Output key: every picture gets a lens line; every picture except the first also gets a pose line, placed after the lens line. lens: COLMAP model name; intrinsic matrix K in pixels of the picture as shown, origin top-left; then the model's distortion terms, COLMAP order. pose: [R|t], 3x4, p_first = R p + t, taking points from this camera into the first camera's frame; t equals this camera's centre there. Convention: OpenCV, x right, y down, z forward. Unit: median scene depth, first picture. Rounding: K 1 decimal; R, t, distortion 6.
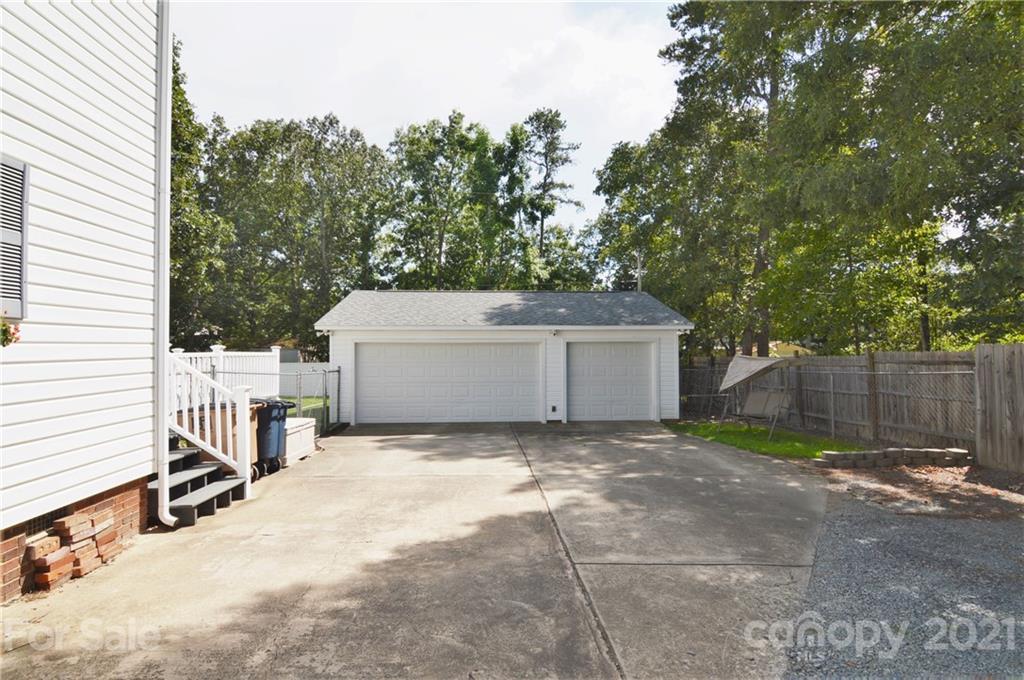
lens RADIAL K [[499.0, 0, 509.3], [0, 499.0, 341.2], [0, 0, 1]] dist [-0.005814, -0.011147]
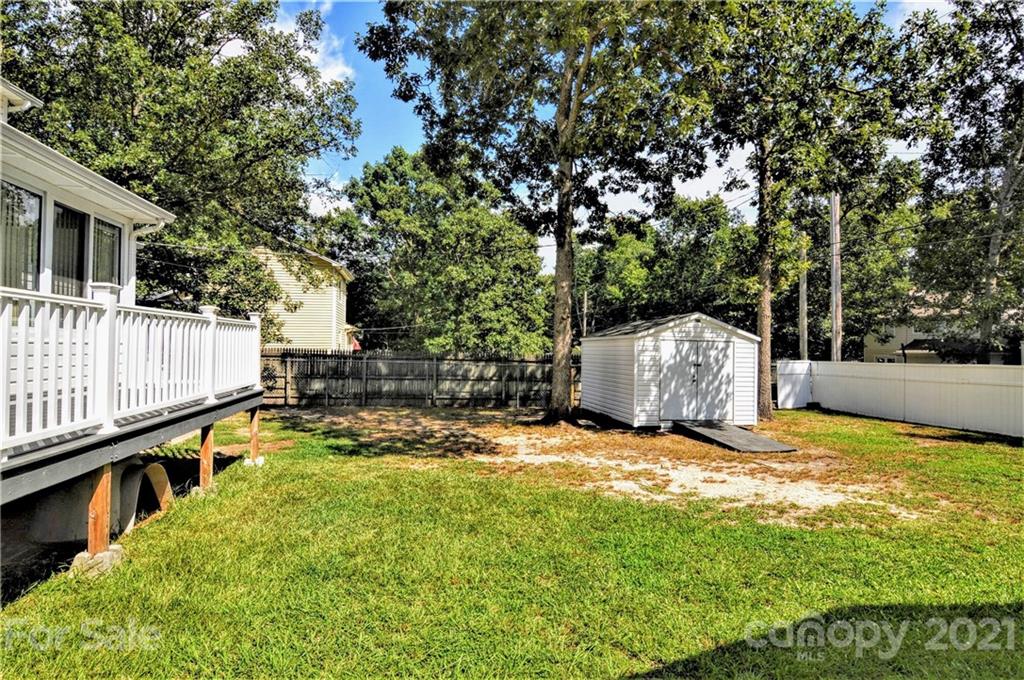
lens RADIAL K [[499.0, 0, 509.3], [0, 499.0, 341.2], [0, 0, 1]] dist [-0.005814, -0.011147]
pose [[0.122558, -0.013703, -0.992367, -0.330945], [0.008301, 0.999884, -0.012782, 0.044742], [0.992427, -0.006672, 0.122658, 0.900827]]
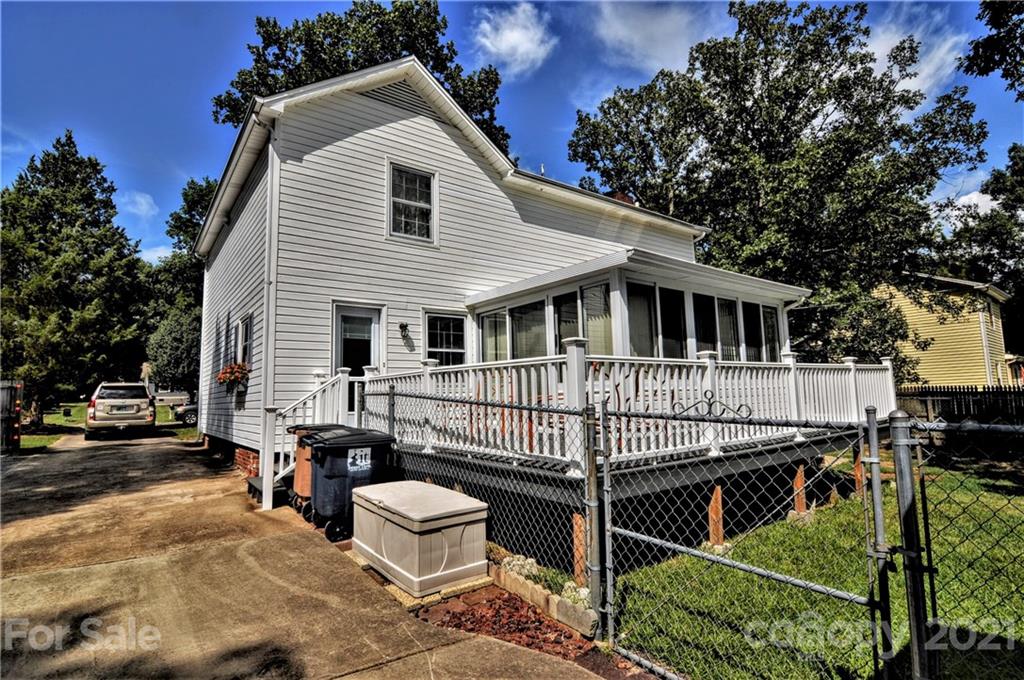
lens RADIAL K [[512.6, 0, 509.3], [0, 512.6, 342.2], [0, 0, 1]] dist [-0.006208, -0.012653]
pose [[-0.835785, -0.036950, -0.547813, -0.142940], [0.038872, 0.991247, -0.126166, 0.048873], [0.547680, -0.126742, -0.827033, 0.969677]]
